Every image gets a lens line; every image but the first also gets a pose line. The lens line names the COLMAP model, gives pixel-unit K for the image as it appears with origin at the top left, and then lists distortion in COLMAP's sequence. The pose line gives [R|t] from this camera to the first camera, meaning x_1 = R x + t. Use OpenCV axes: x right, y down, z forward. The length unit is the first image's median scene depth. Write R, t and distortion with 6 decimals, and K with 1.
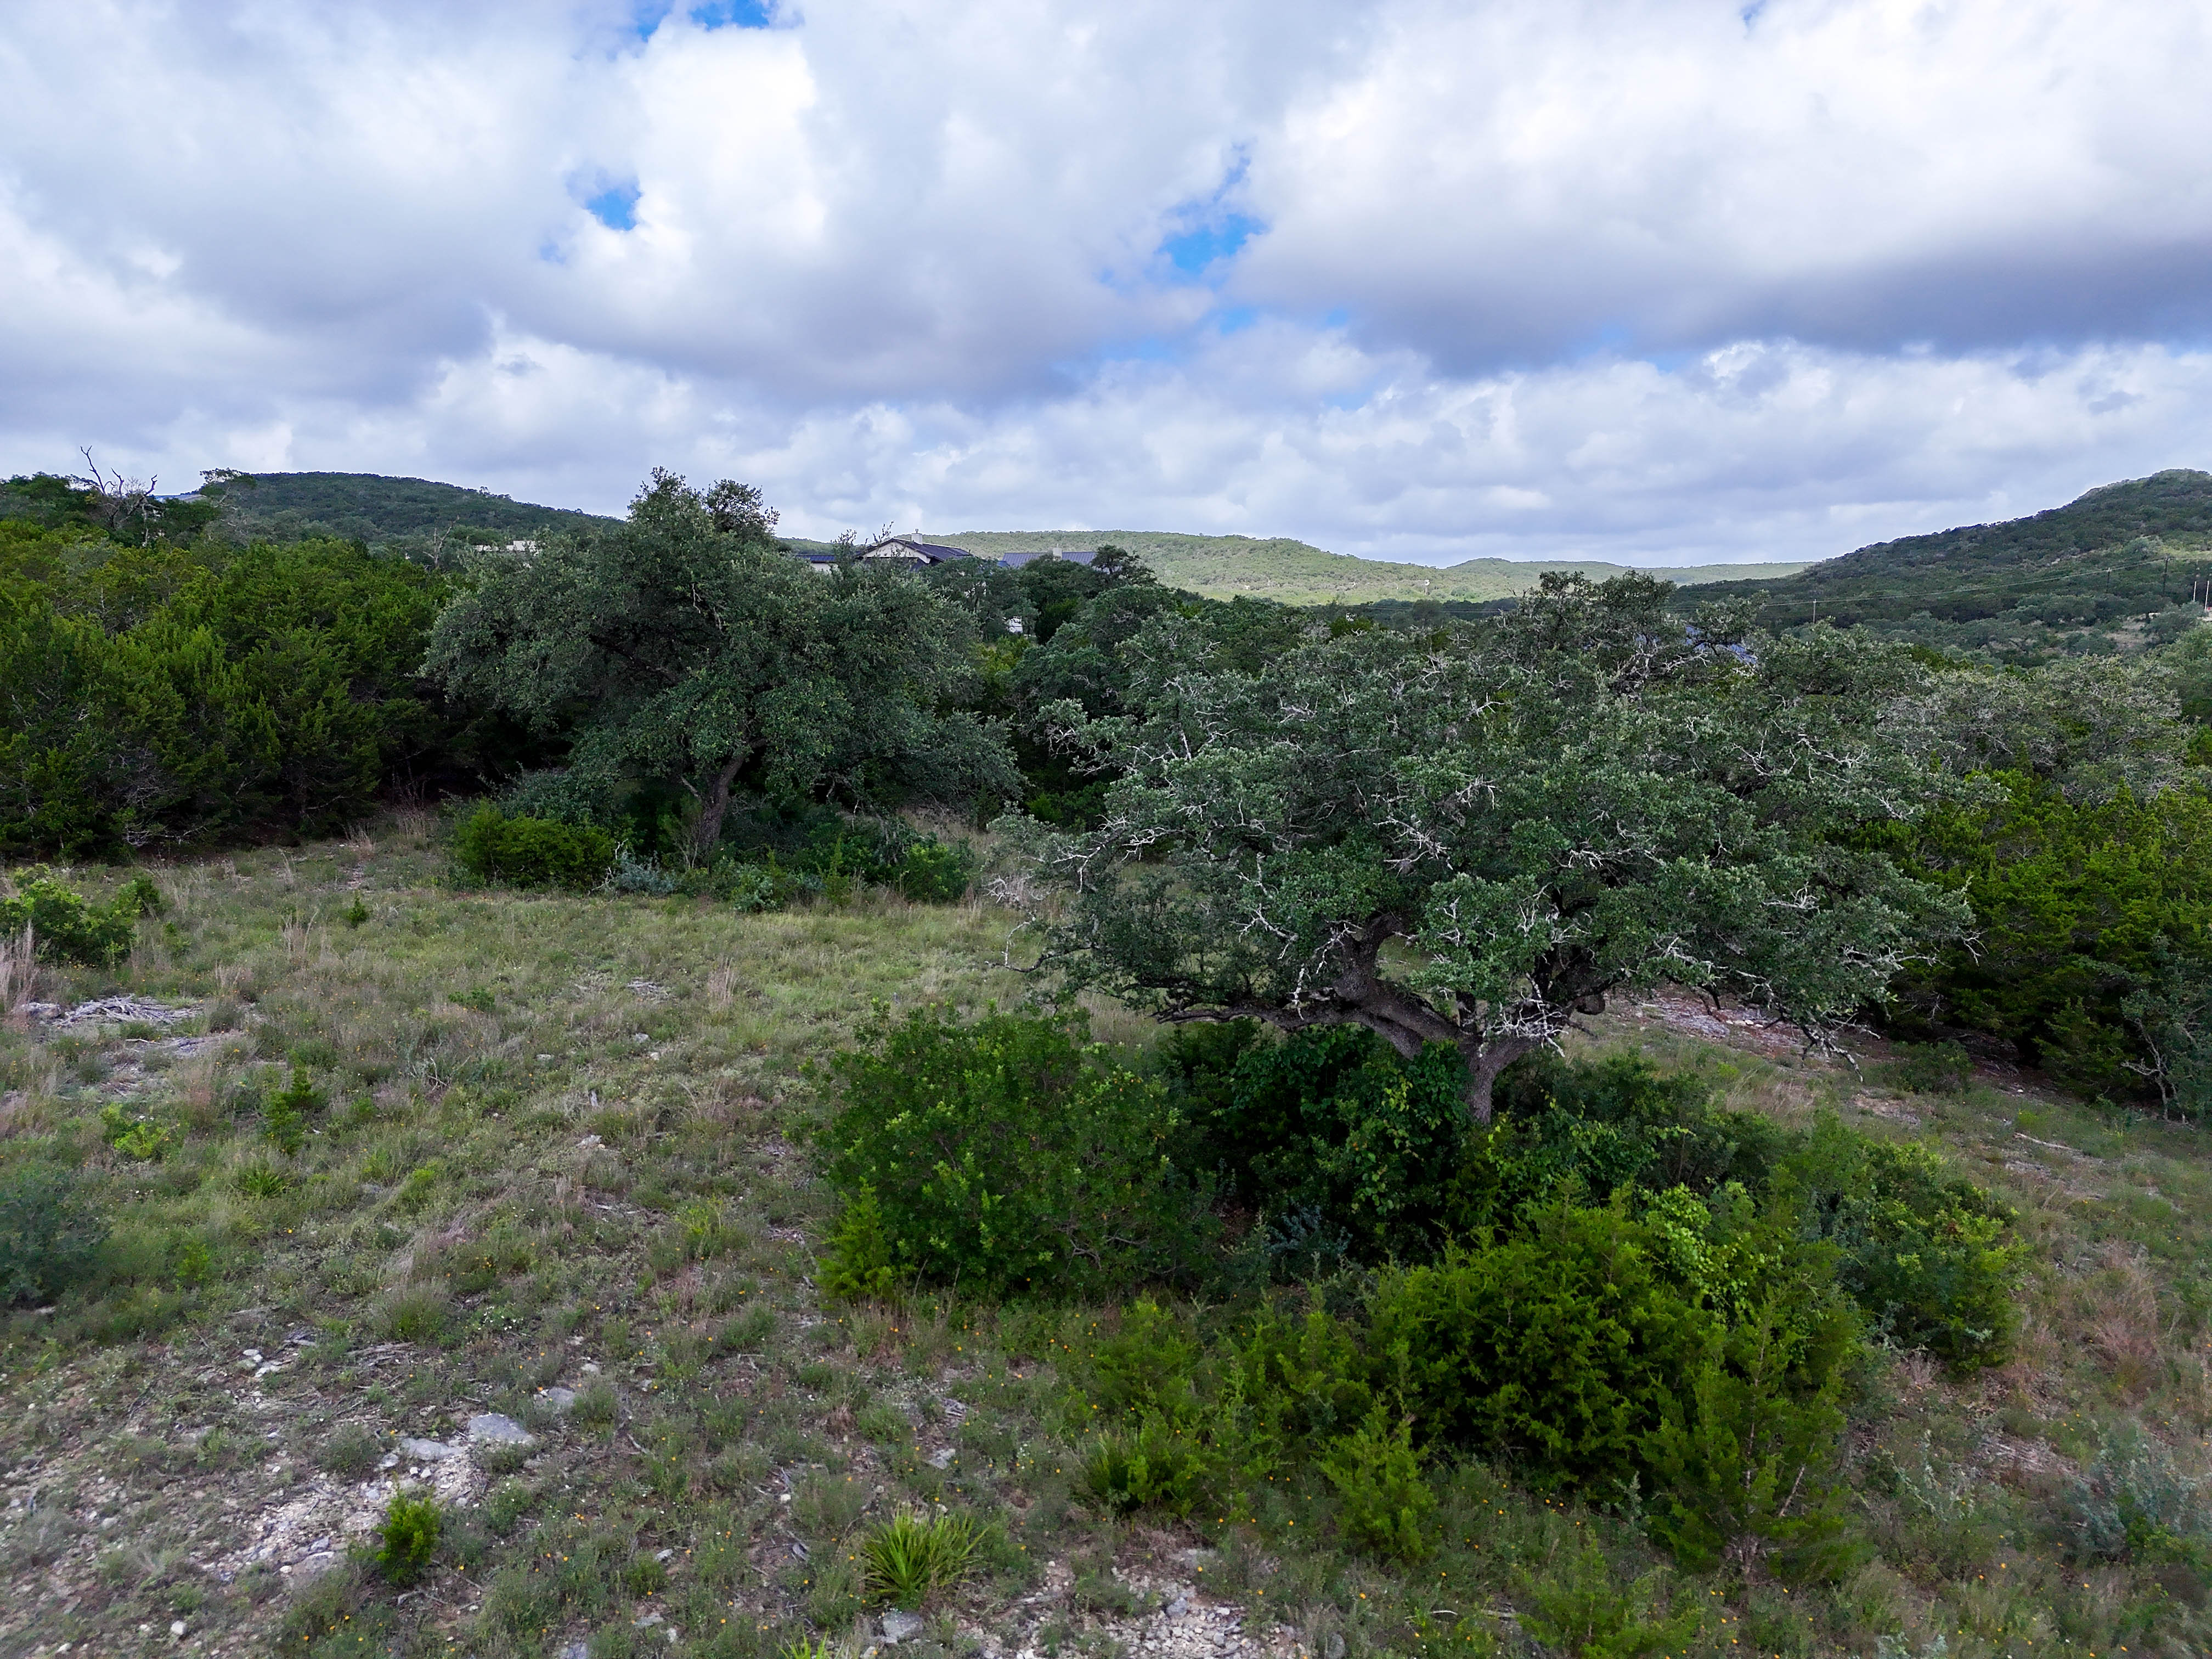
lens RADIAL K [[1548.5, 0, 1095.3], [0, 1548.5, 821.0], [0, 0, 1]] dist [0.058162, -0.046580]
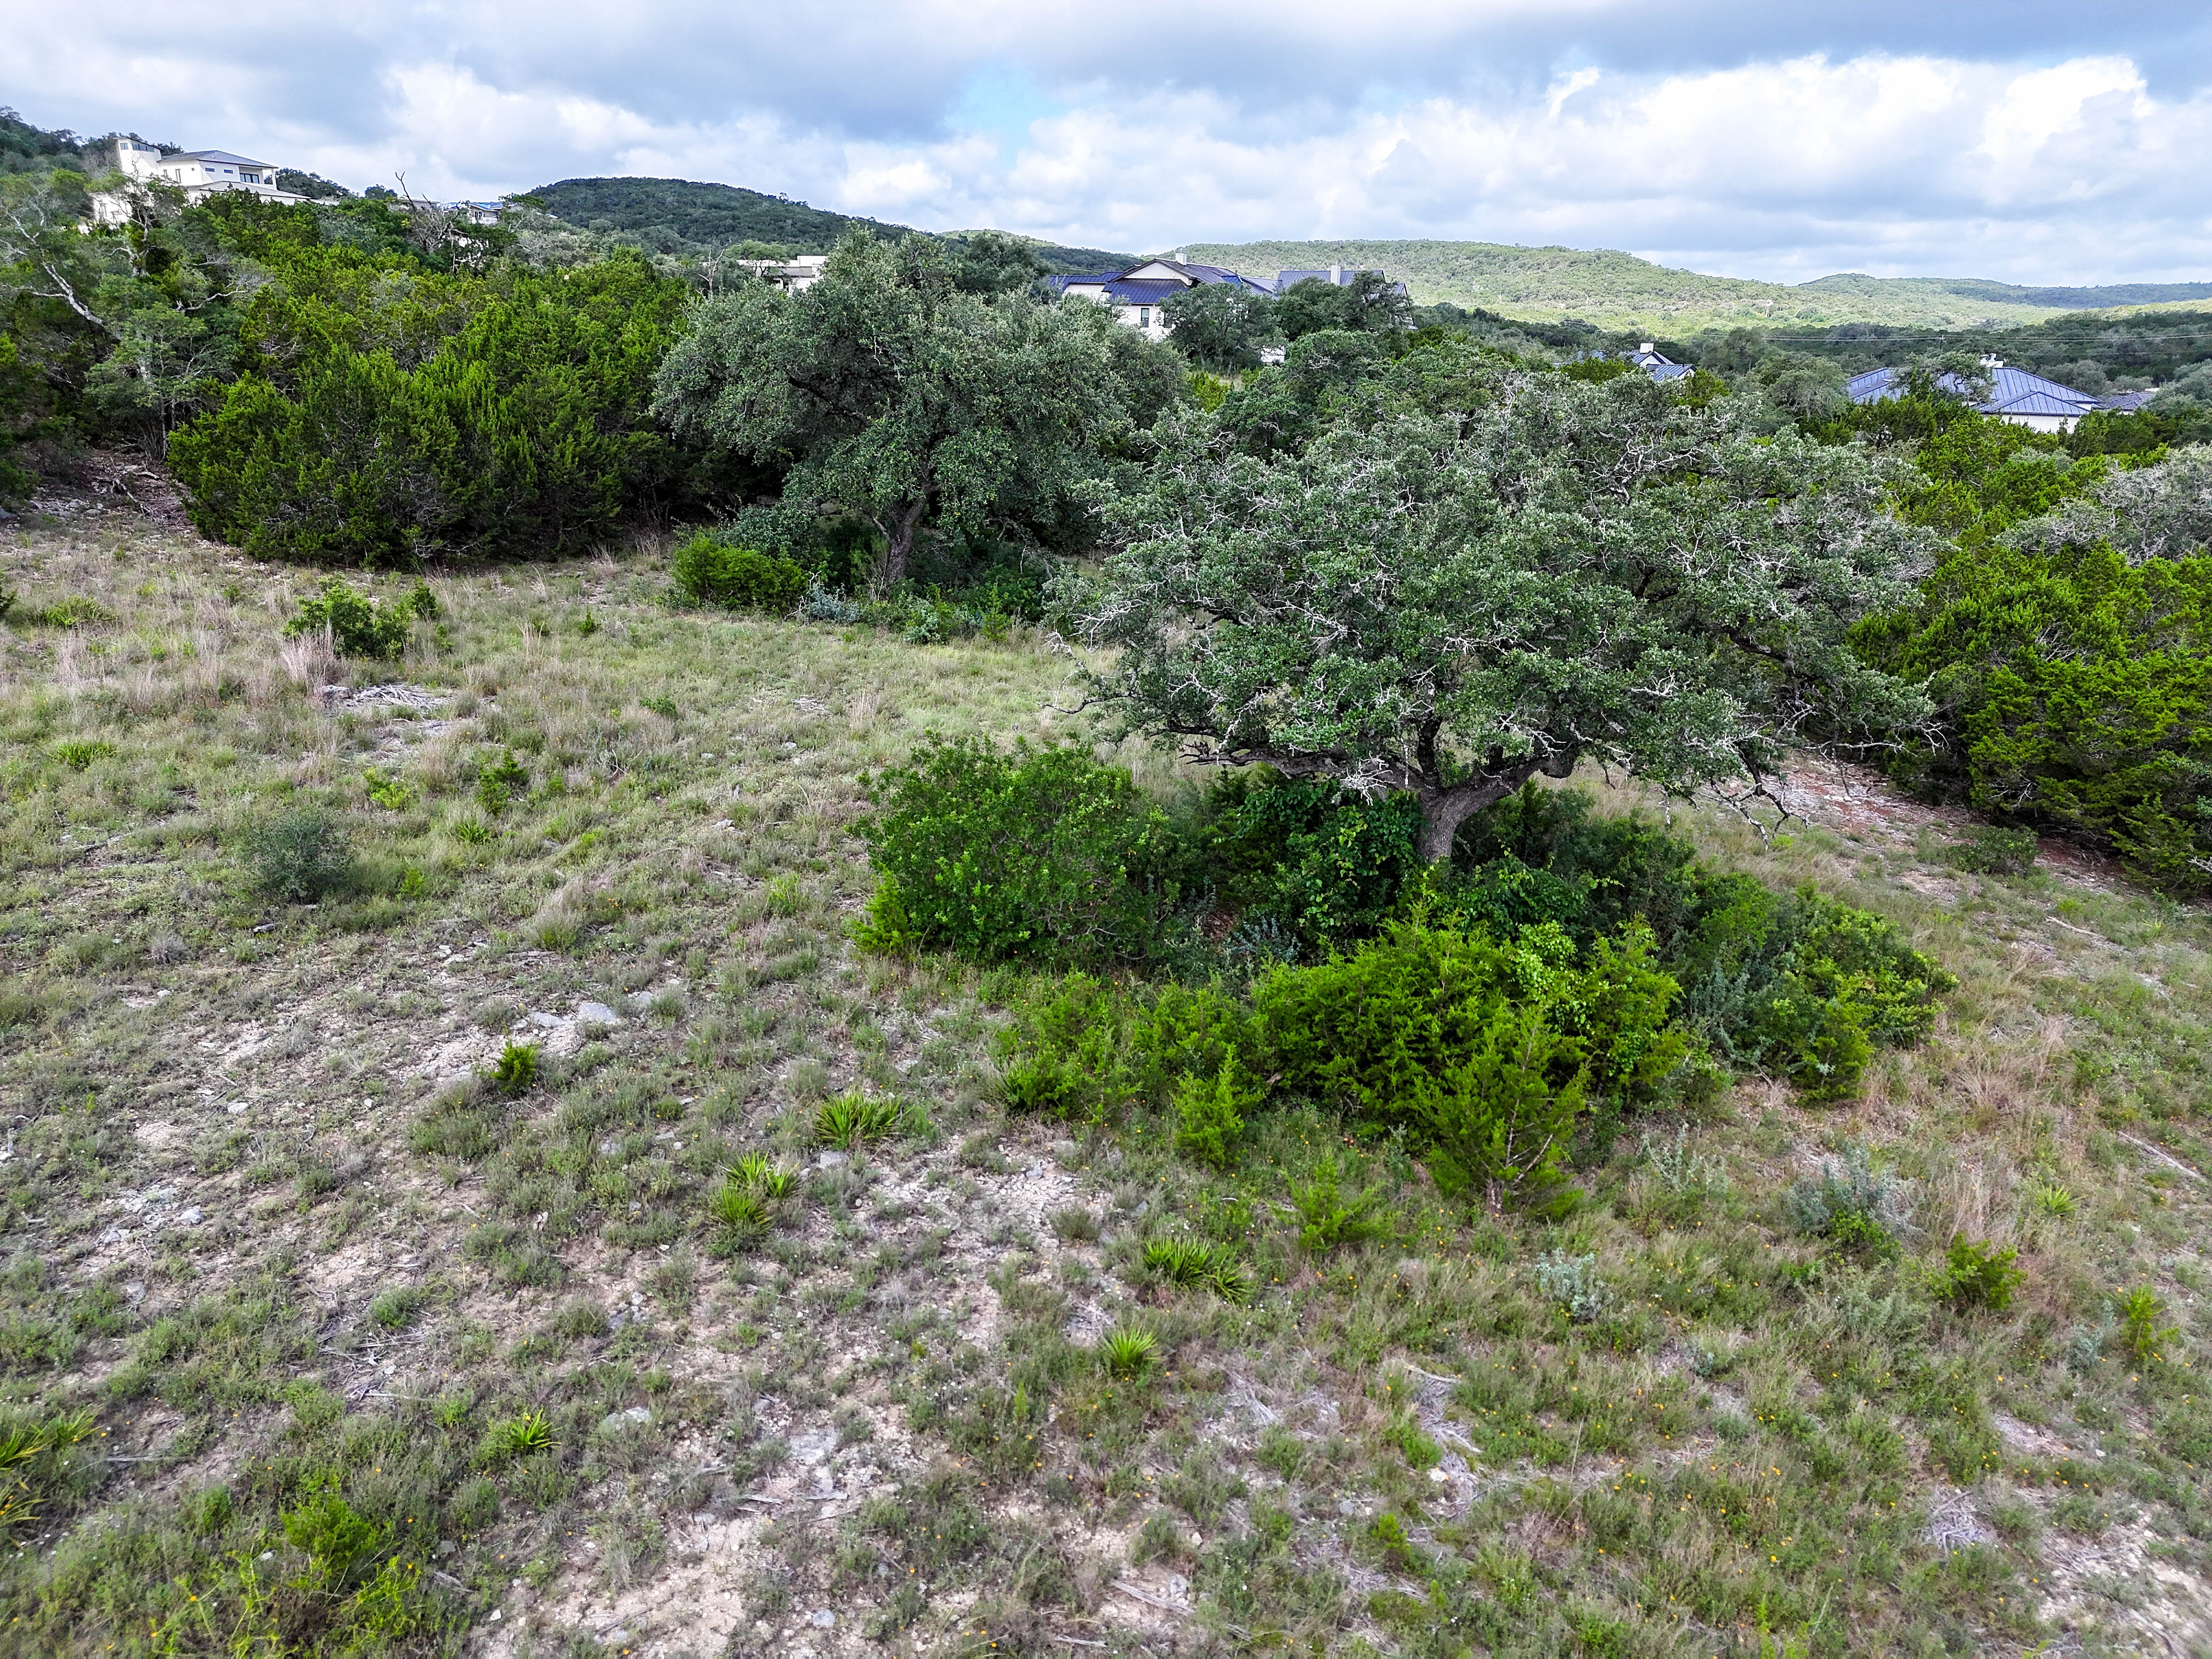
lens RADIAL K [[1548.5, 0, 1107.2], [0, 1548.5, 837.4], [0, 0, 1]] dist [0.058162, -0.046580]
pose [[0.983245, 0.073173, -0.166961, 0.175312], [-0.041571, 0.981772, 0.185463, -0.026891], [0.177488, -0.175415, 0.968363, -0.147462]]
